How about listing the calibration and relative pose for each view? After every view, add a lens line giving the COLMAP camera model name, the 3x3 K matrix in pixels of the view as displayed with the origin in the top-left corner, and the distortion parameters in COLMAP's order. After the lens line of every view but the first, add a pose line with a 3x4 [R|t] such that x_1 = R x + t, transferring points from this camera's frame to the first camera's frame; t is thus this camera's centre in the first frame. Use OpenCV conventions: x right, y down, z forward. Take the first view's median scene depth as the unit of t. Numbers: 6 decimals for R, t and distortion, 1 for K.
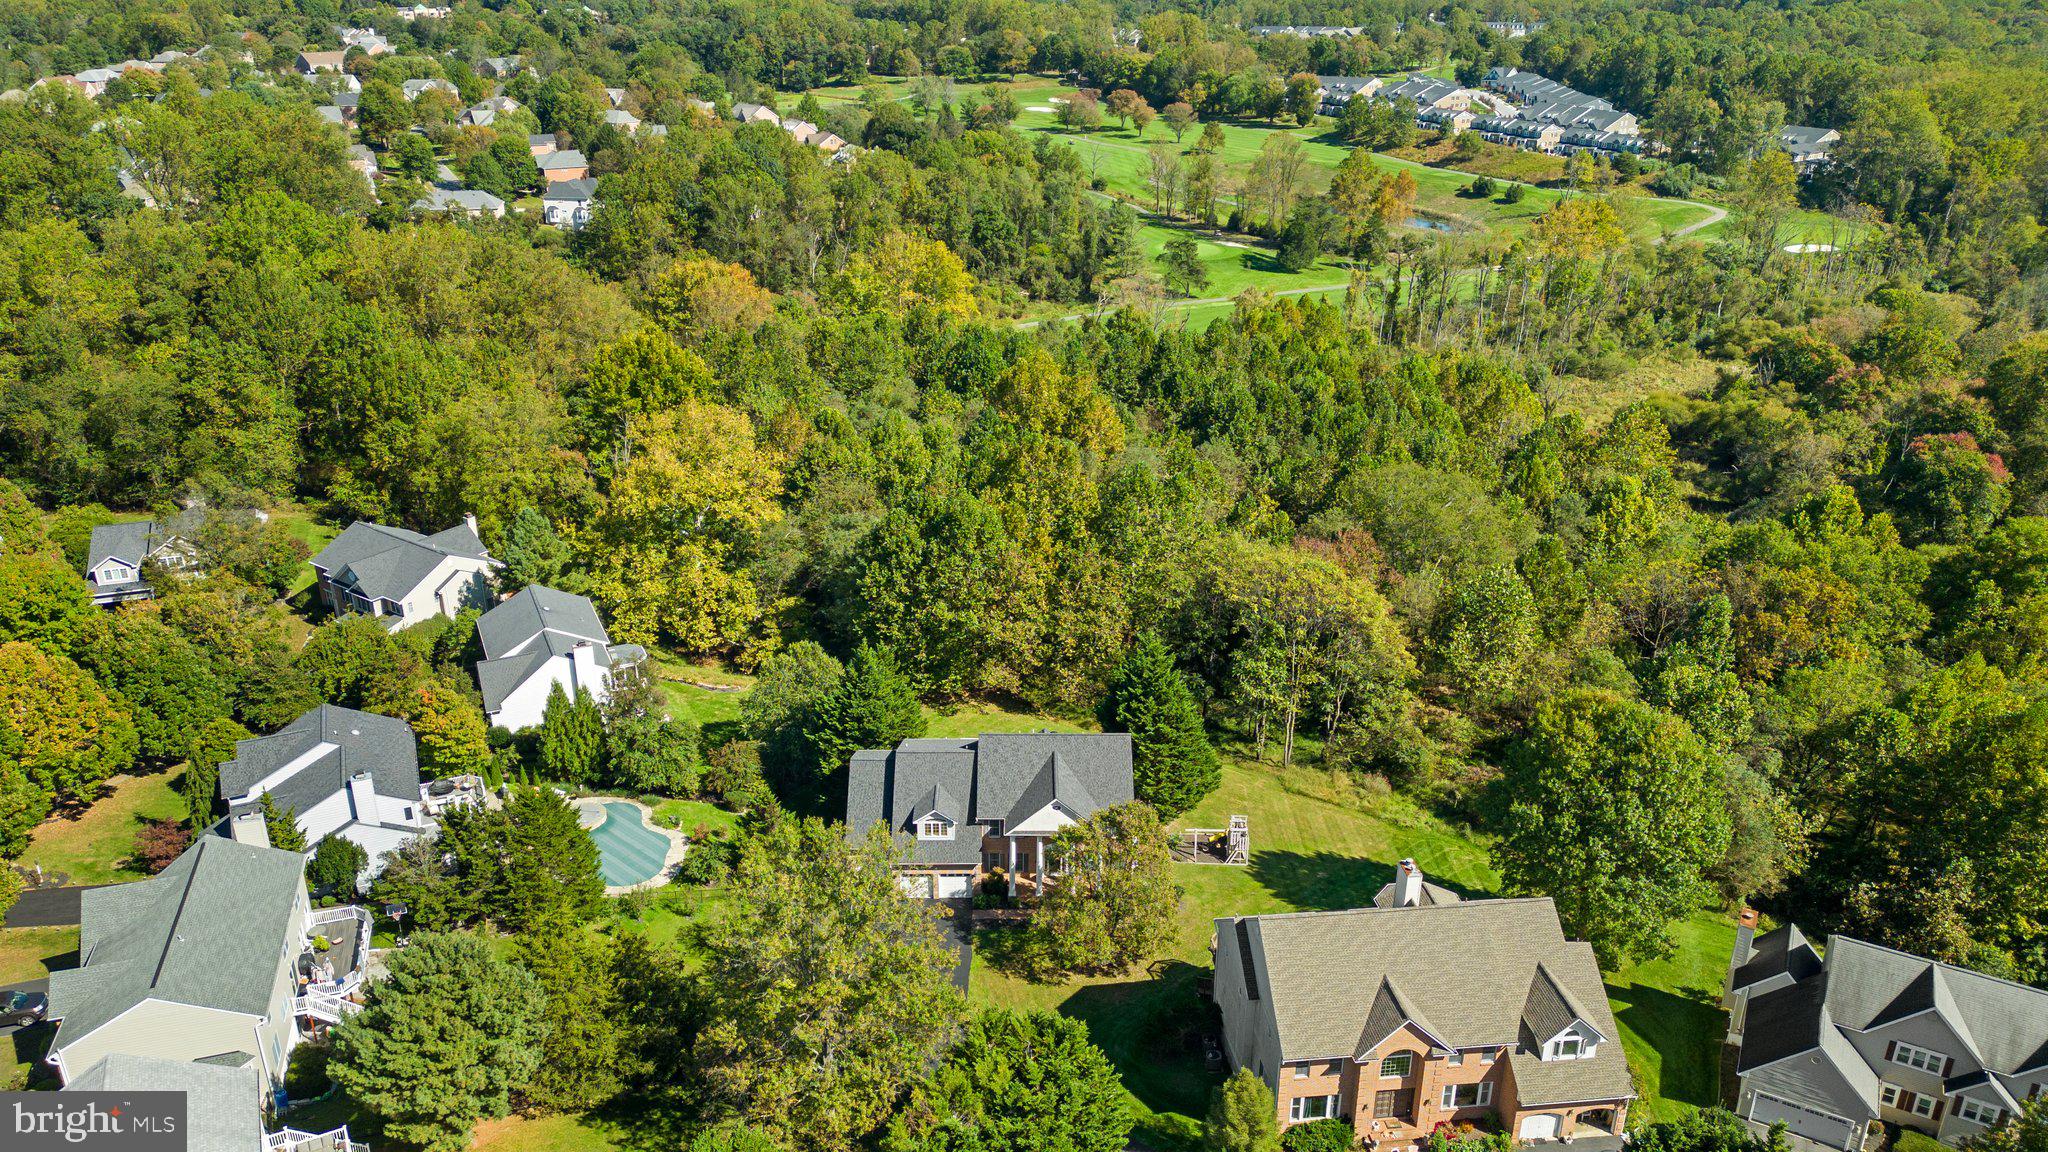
lens RADIAL K [[1420.3, 0, 1027.7], [0, 1420.3, 566.1], [0, 0, 1]] dist [0.070702, -0.070688]
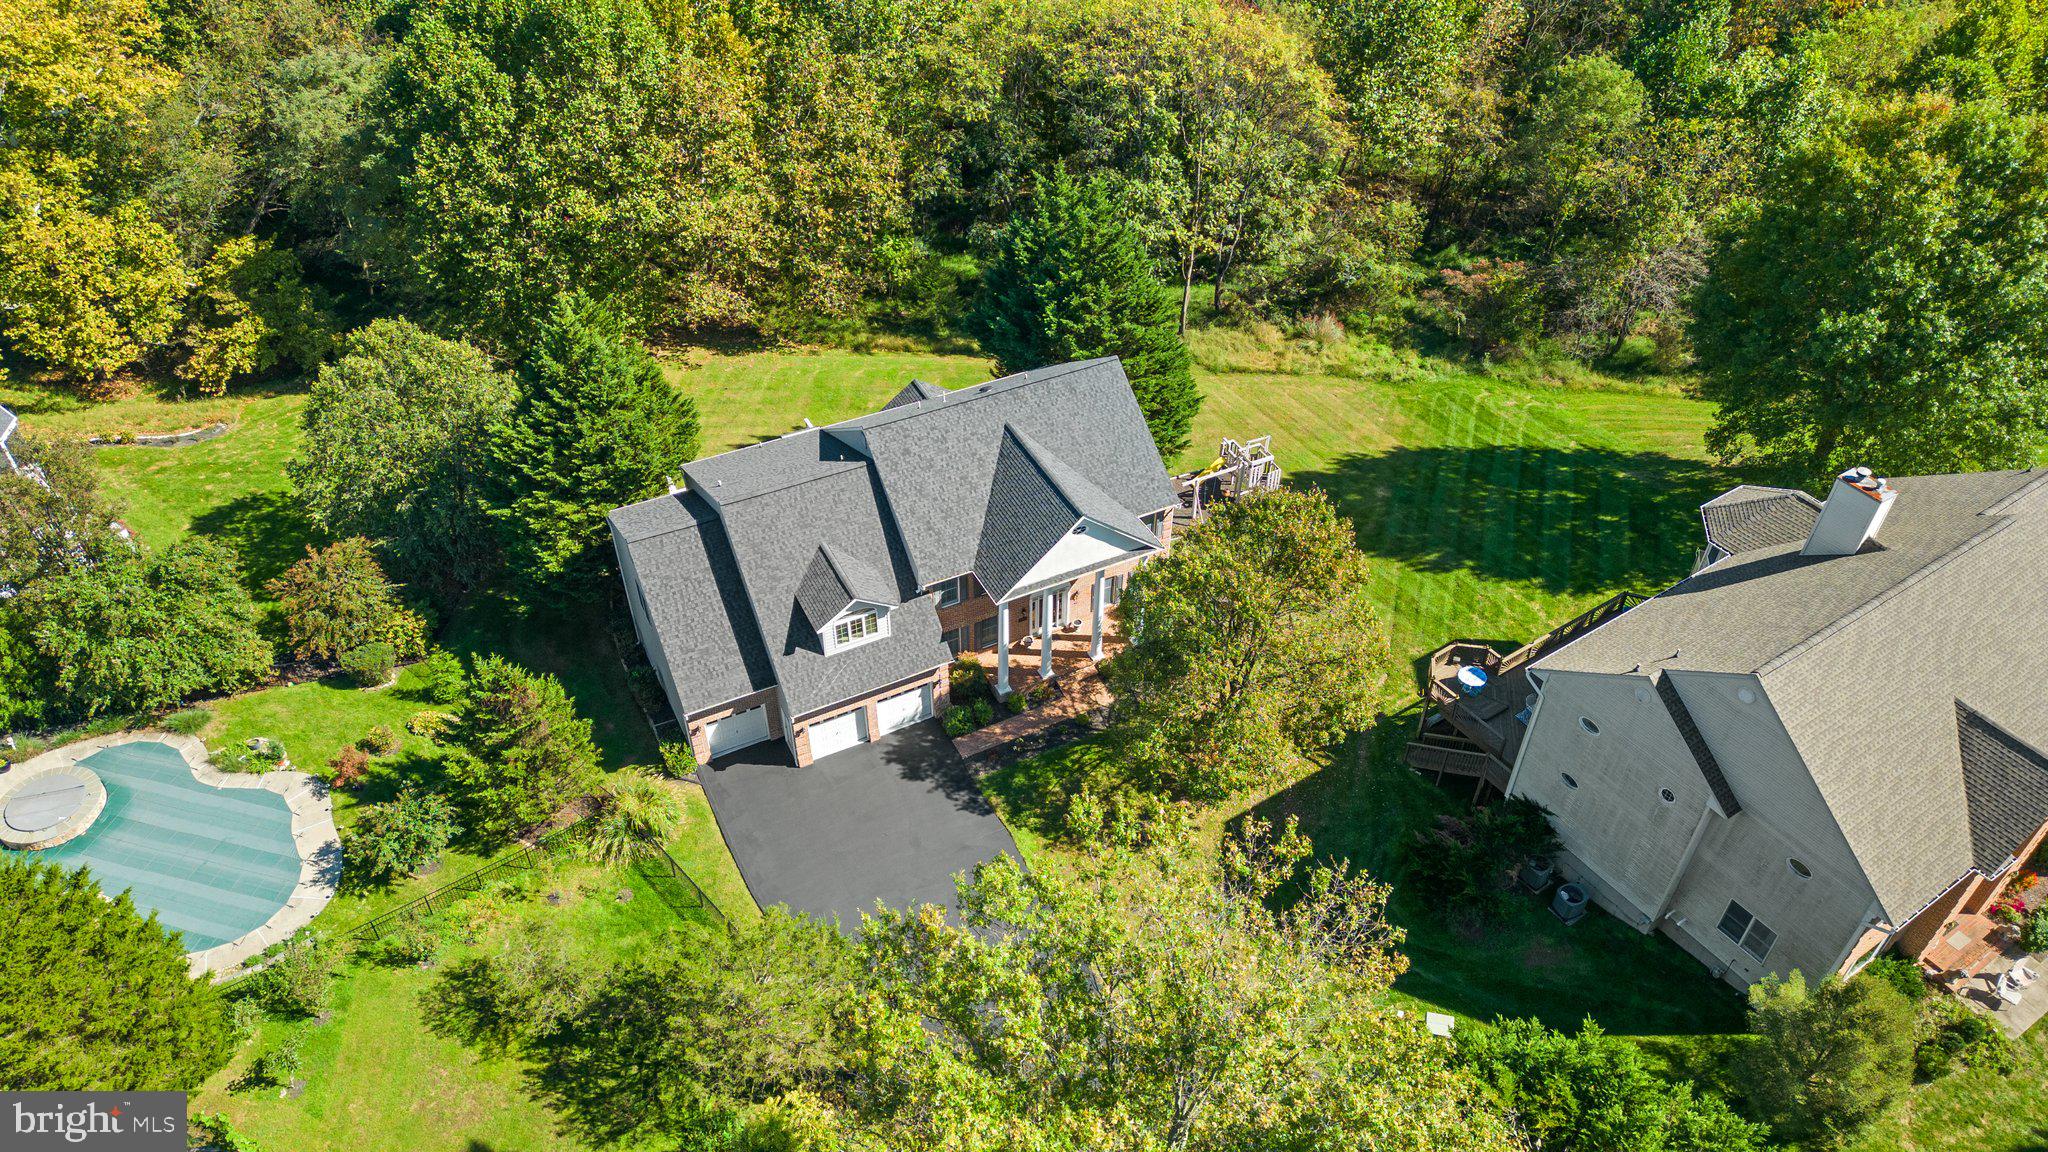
lens RADIAL K [[1420.3, 0, 1015.8], [0, 1420.3, 587.2], [0, 0, 1]] dist [0.070702, -0.070688]
pose [[0.897602, -0.296556, 0.326138, -0.149421], [0.171684, 0.916634, 0.360979, -0.004655], [-0.406000, -0.268023, 0.873686, 0.448394]]
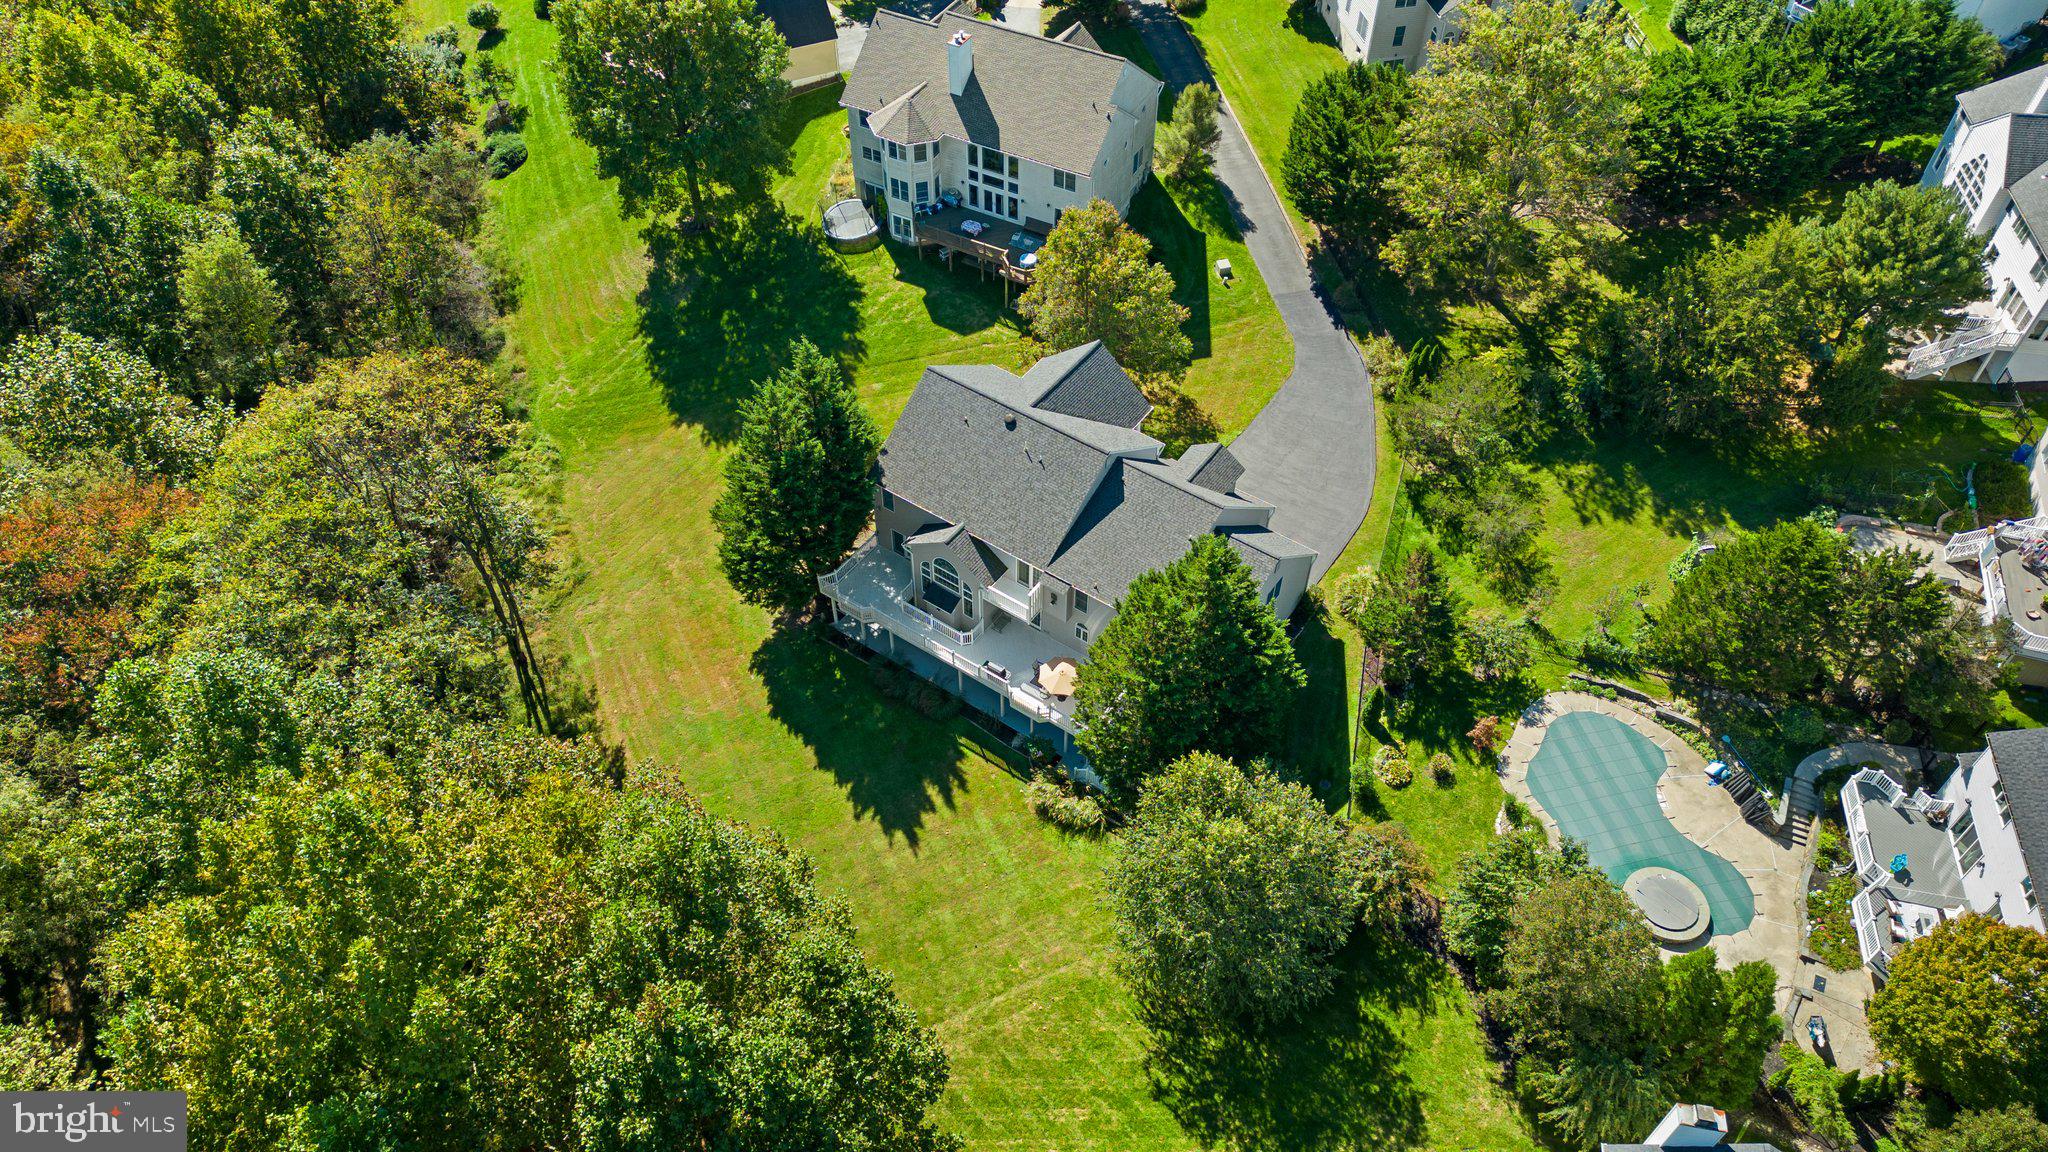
lens RADIAL K [[1420.3, 0, 1020.6], [0, 1420.3, 573.6], [0, 0, 1]] dist [0.070702, -0.070688]
pose [[-0.813955, -0.433891, 0.386285, -0.246494], [0.220431, 0.384535, 0.896405, -0.405880], [-0.537483, 0.814783, -0.217351, 1.066987]]
